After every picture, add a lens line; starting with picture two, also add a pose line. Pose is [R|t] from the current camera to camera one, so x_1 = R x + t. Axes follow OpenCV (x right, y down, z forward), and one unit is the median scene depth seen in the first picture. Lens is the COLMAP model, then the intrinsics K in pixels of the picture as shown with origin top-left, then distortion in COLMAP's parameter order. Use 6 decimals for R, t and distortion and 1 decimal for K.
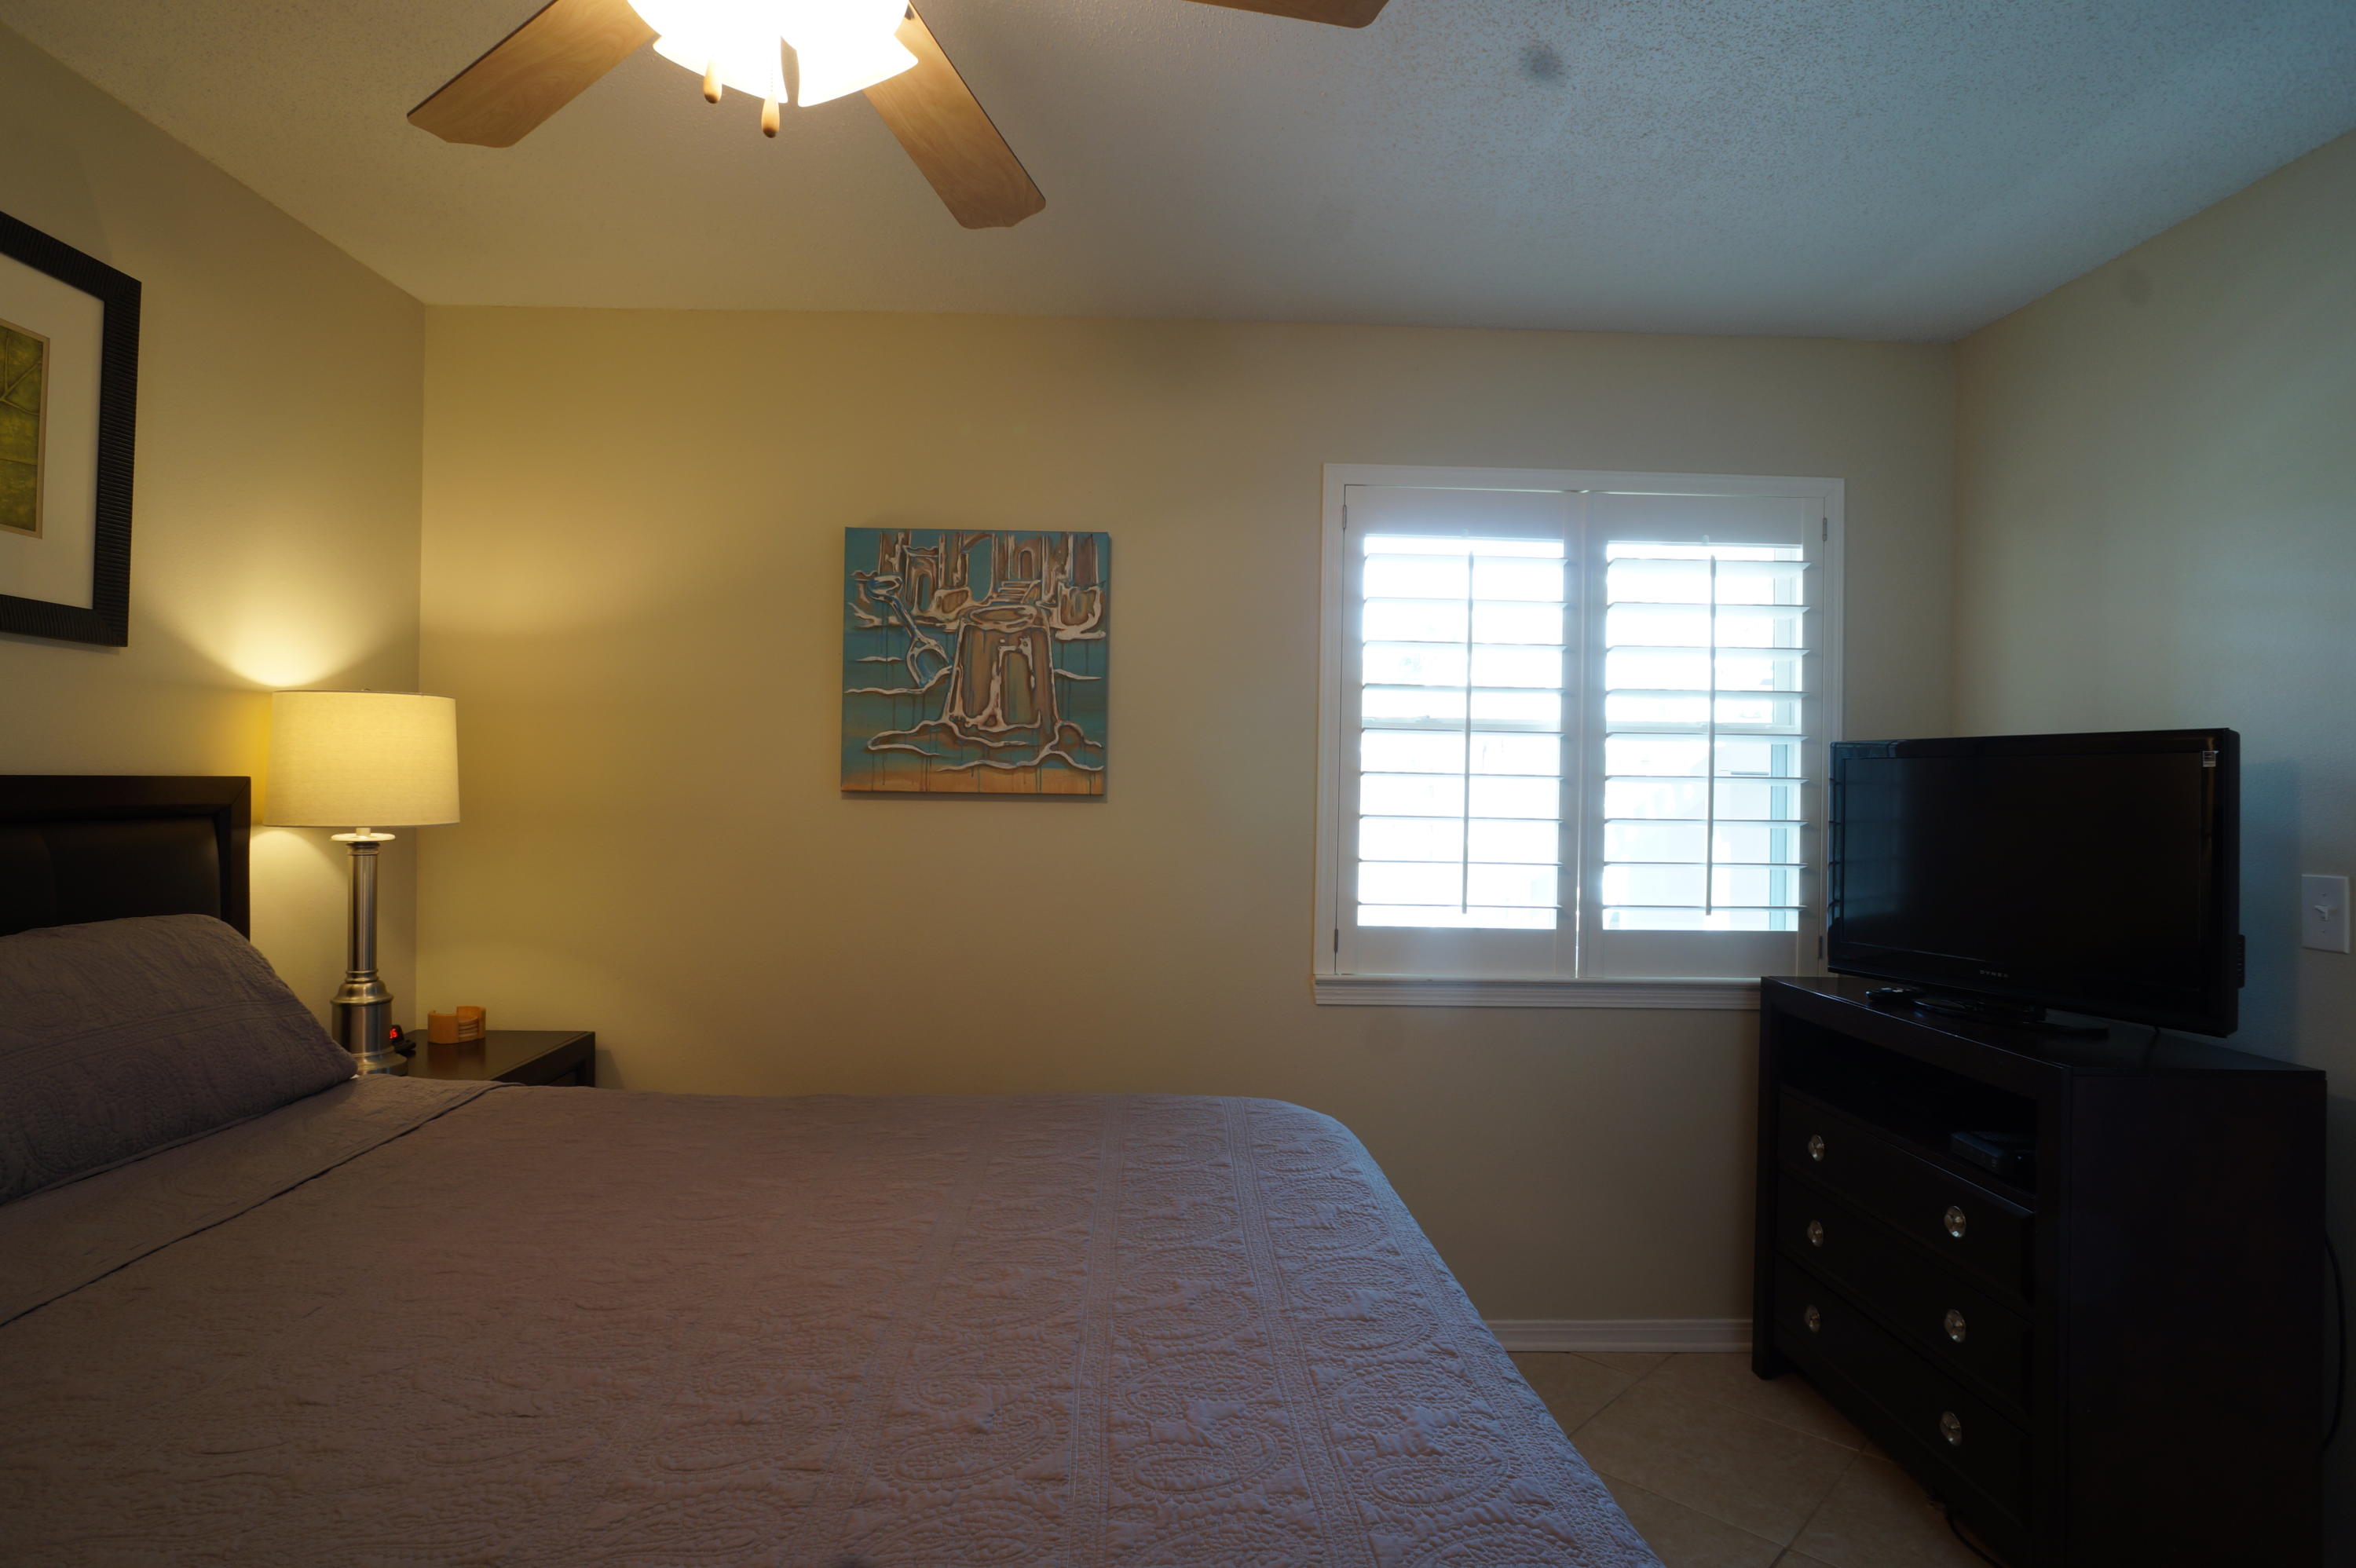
lens RADIAL K [[1259.2, 0, 1179.6], [0, 1259.2, 787.2], [0, 0, 1]] dist [-0.035108, 0.014544]
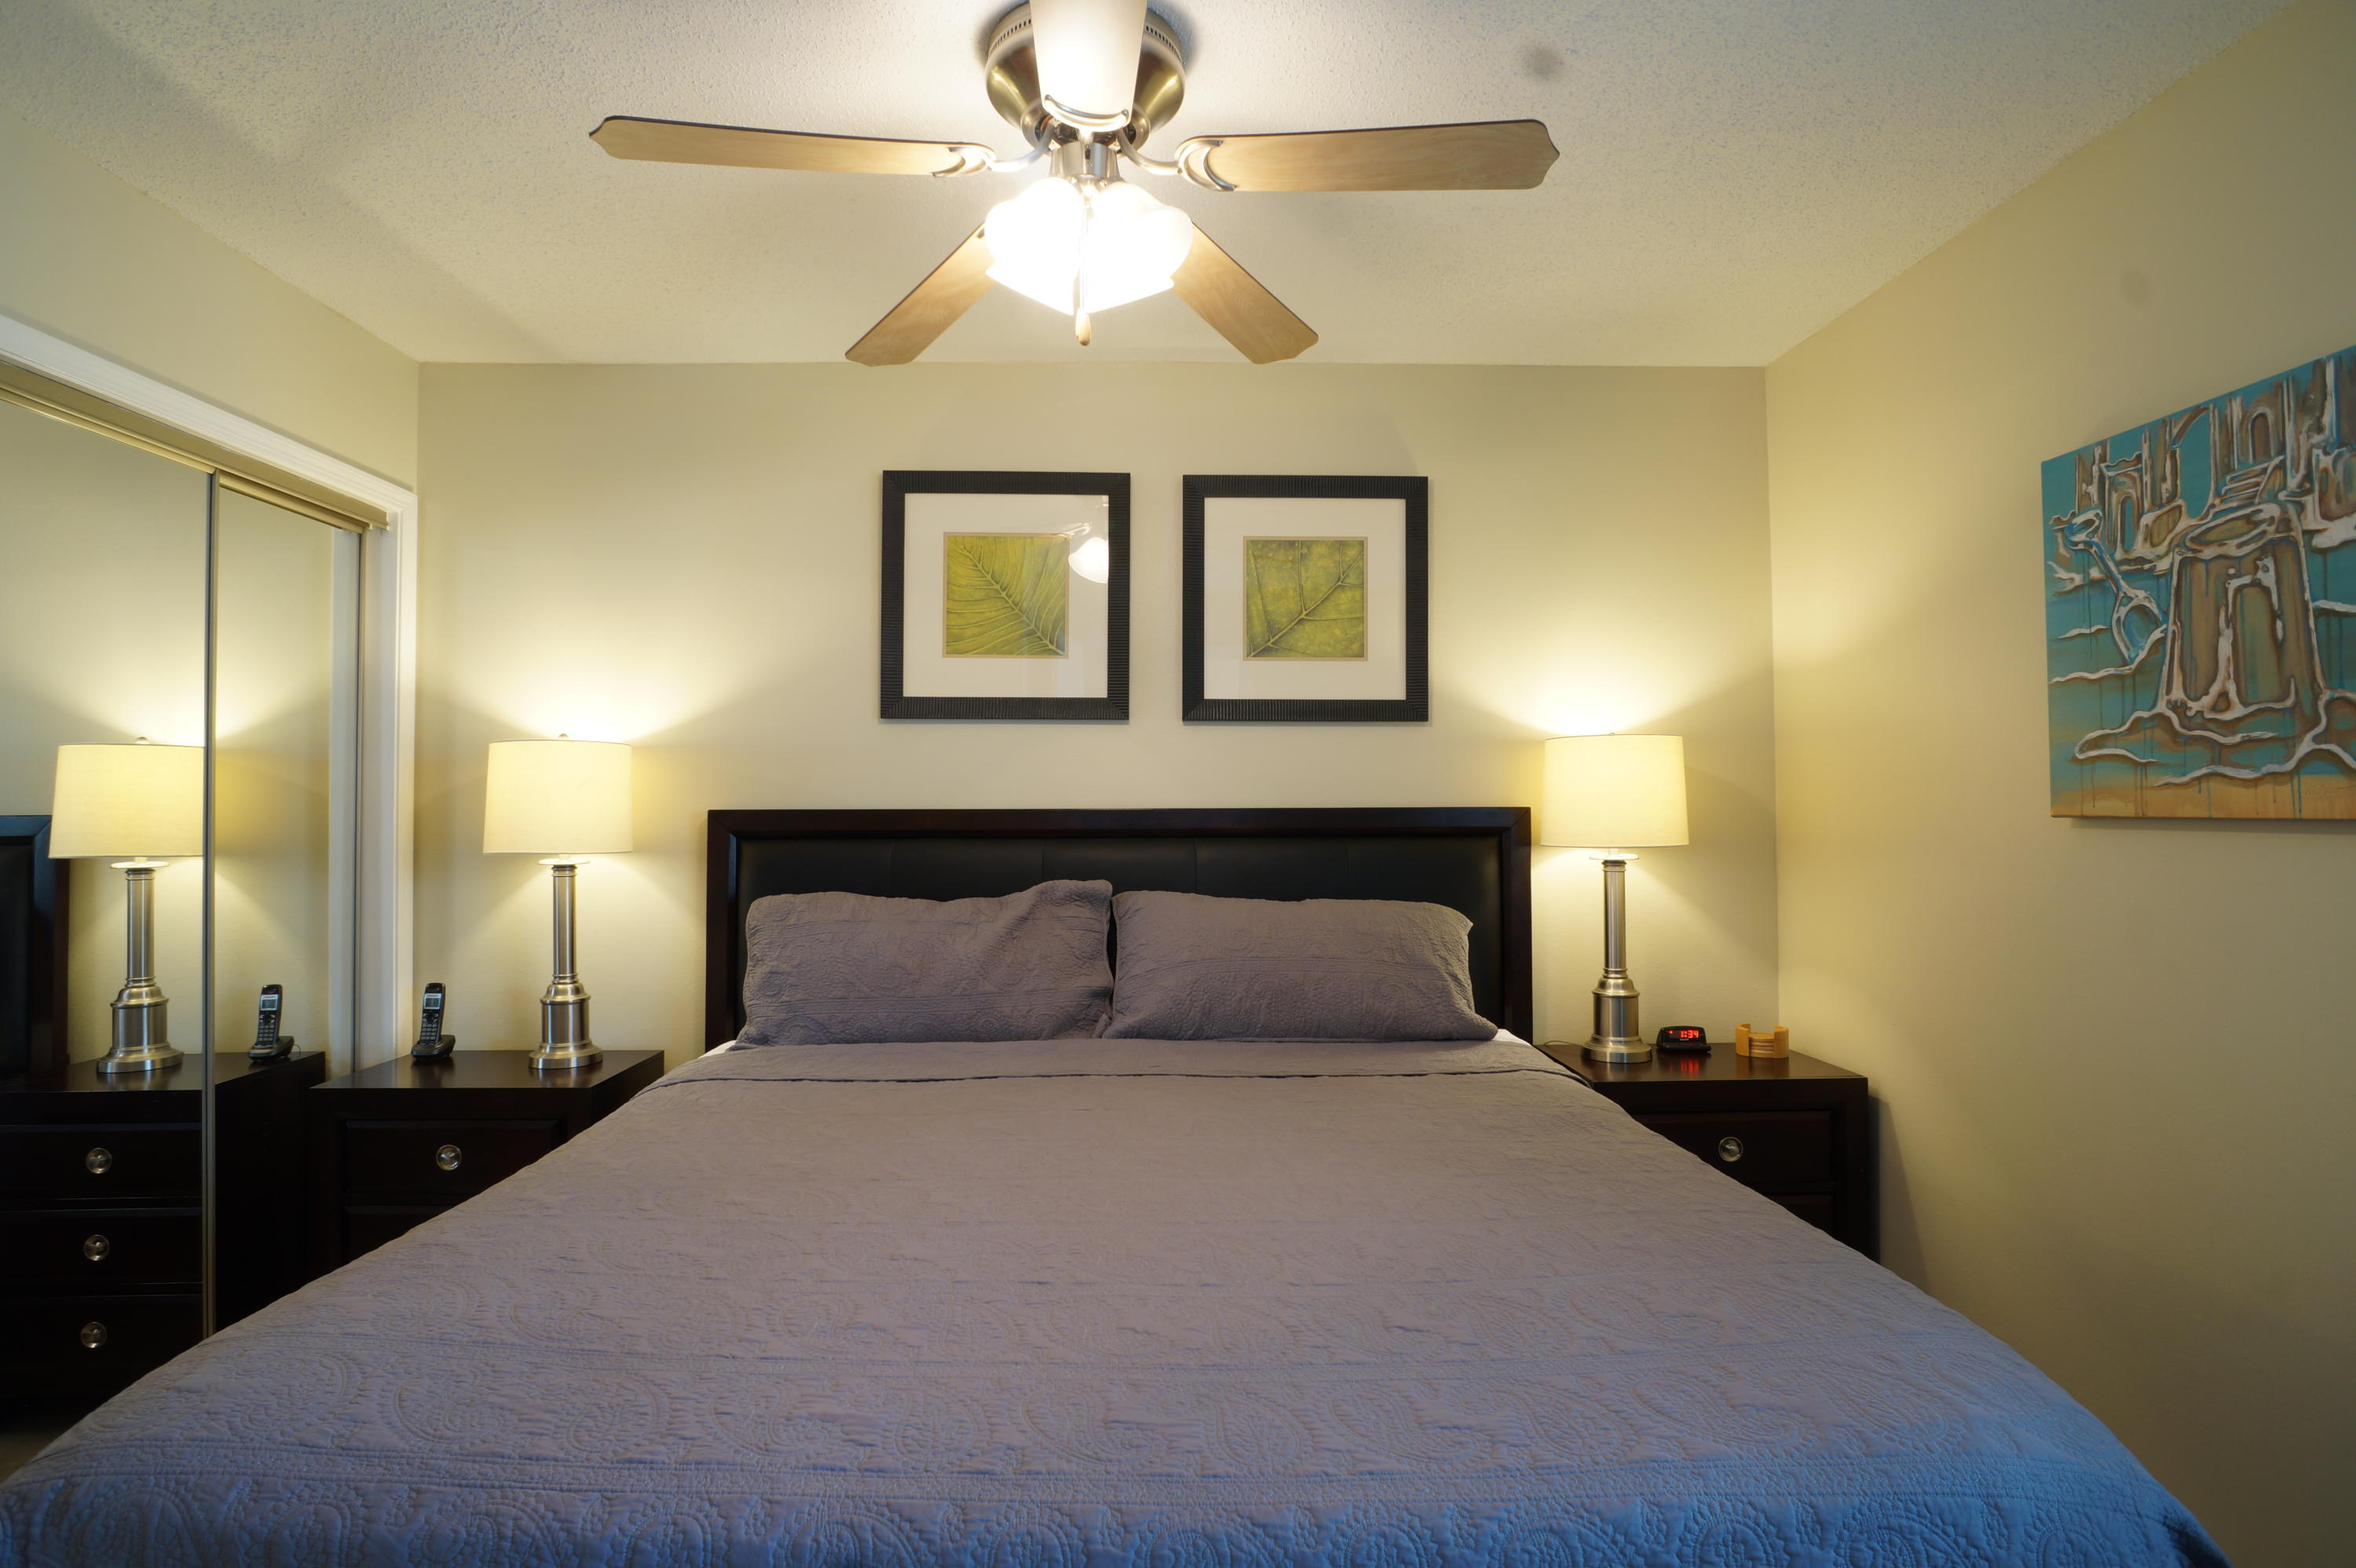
lens RADIAL K [[1259.2, 0, 1180.5], [0, 1259.2, 783.7], [0, 0, 1]] dist [-0.035108, 0.014544]
pose [[0.005432, -0.030832, -0.999510, 0.459373], [0.001837, 0.999523, -0.030822, 0.005376], [0.999984, -0.001669, 0.005486, 0.482484]]
